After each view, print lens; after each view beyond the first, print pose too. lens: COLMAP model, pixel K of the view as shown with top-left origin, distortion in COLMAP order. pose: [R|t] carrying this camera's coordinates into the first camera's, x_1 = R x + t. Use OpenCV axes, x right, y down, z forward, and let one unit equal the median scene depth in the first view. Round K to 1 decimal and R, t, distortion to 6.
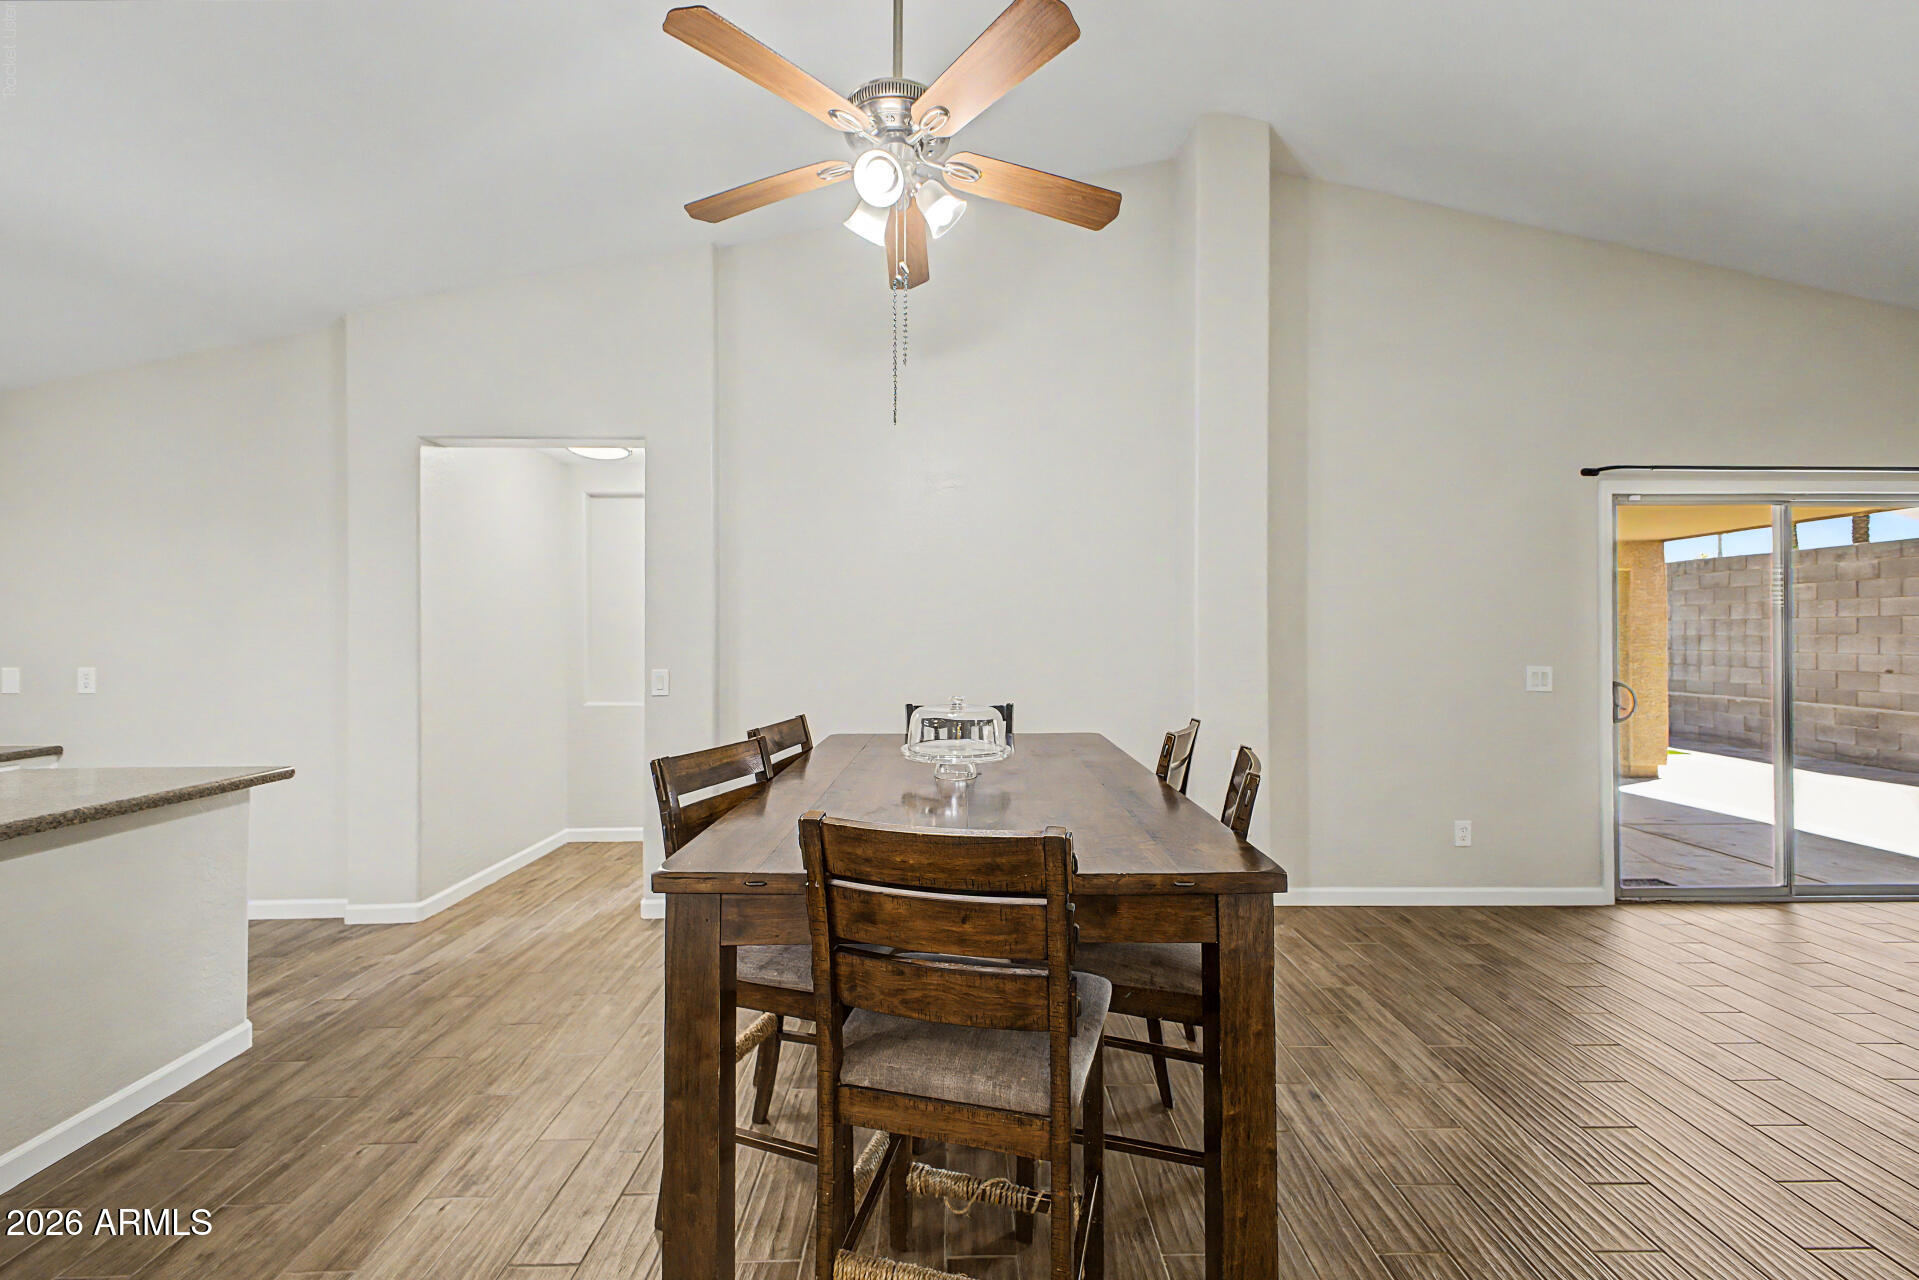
lens RADIAL K [[757.8, 0, 951.3], [0, 757.8, 634.4], [0, 0, 1]] dist [-0.002473, -0.002616]
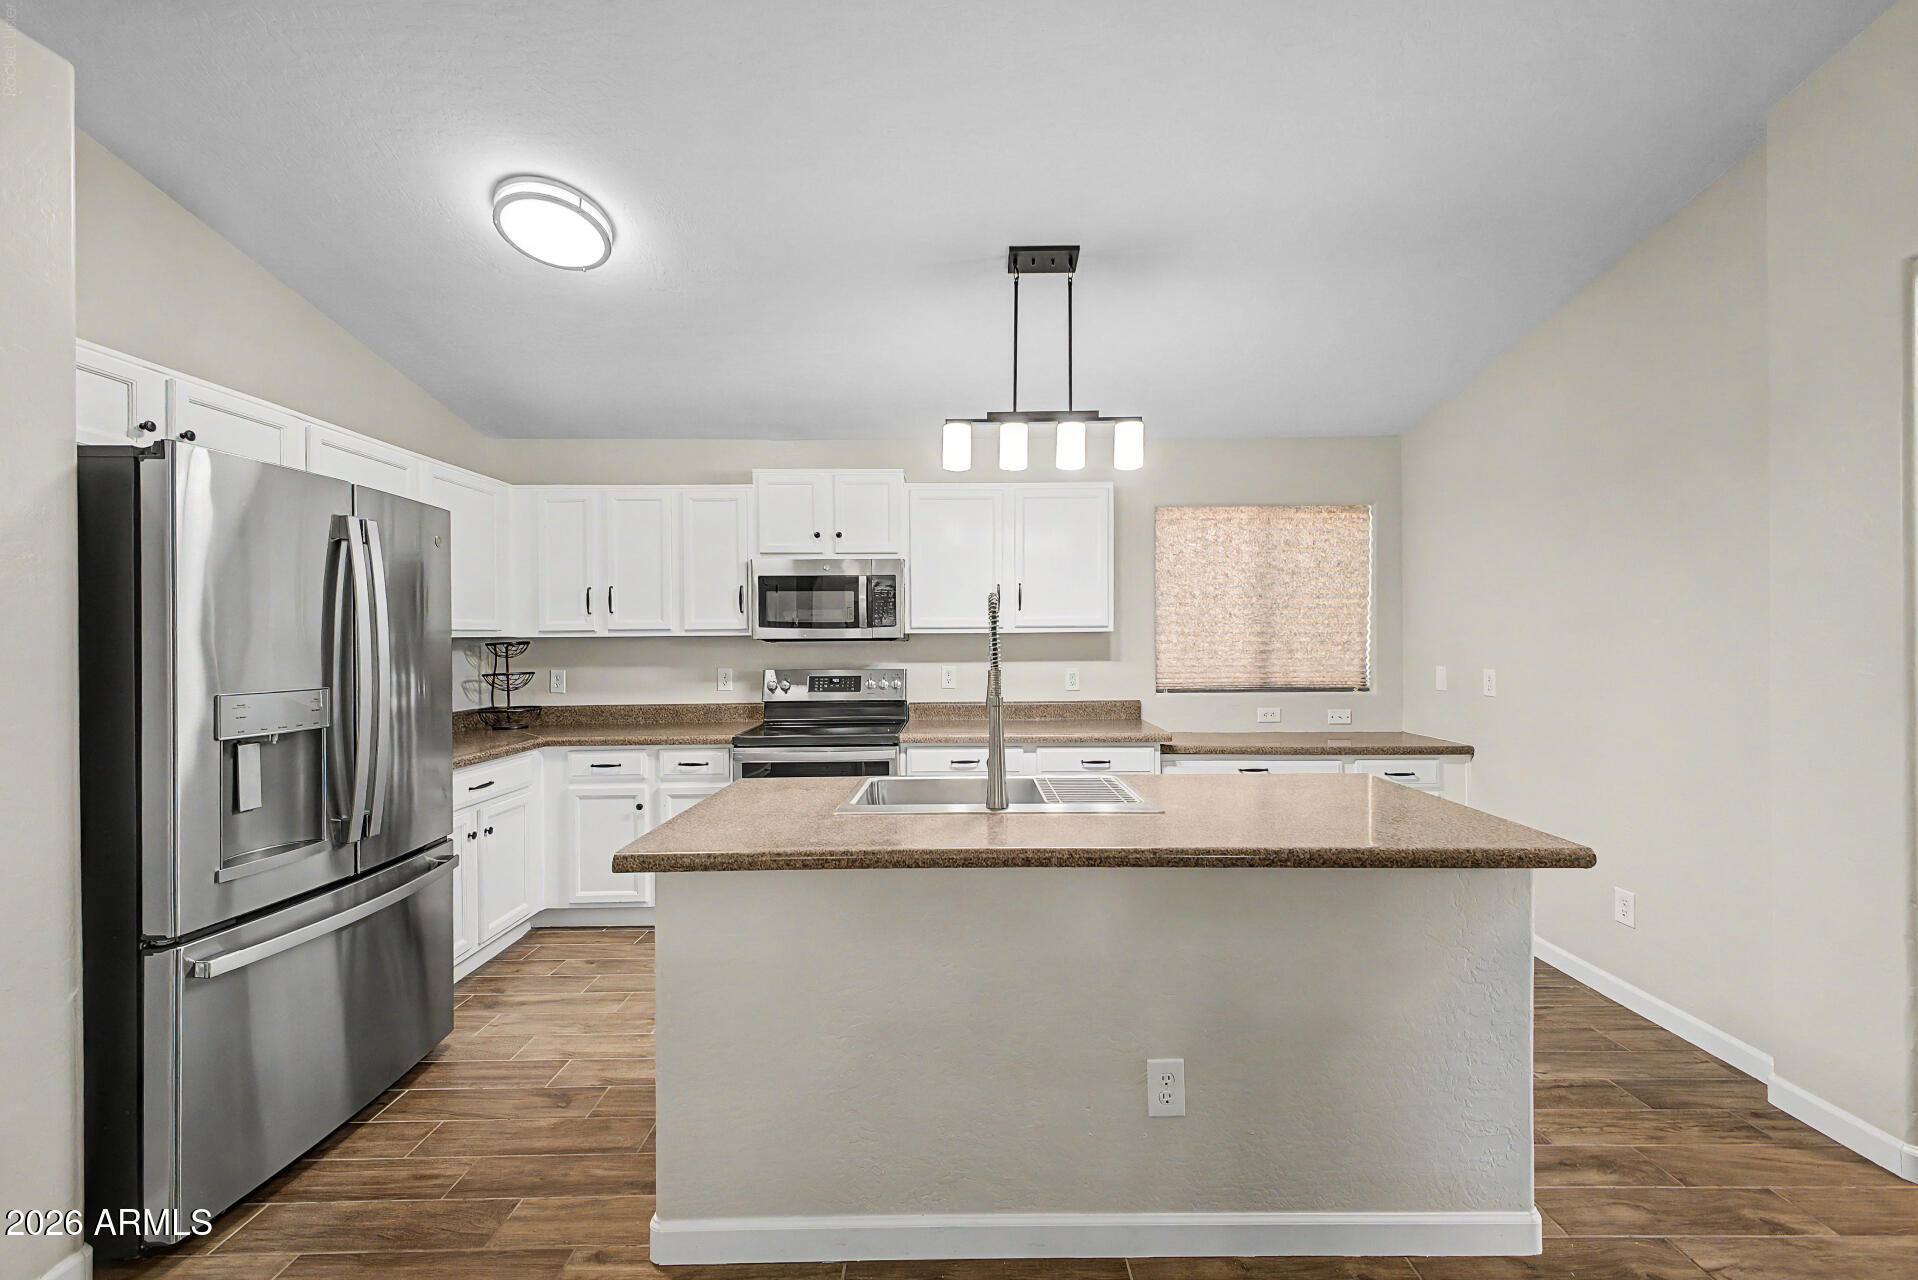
lens RADIAL K [[757.4, 0, 953.7], [0, 757.4, 639.5], [0, 0, 1]] dist [-0.002473, -0.002616]
pose [[-0.017605, -0.002863, -0.999841, -0.206311], [0.011296, 0.999932, -0.003062, 0.001763], [0.999781, -0.011348, -0.017571, 0.403207]]
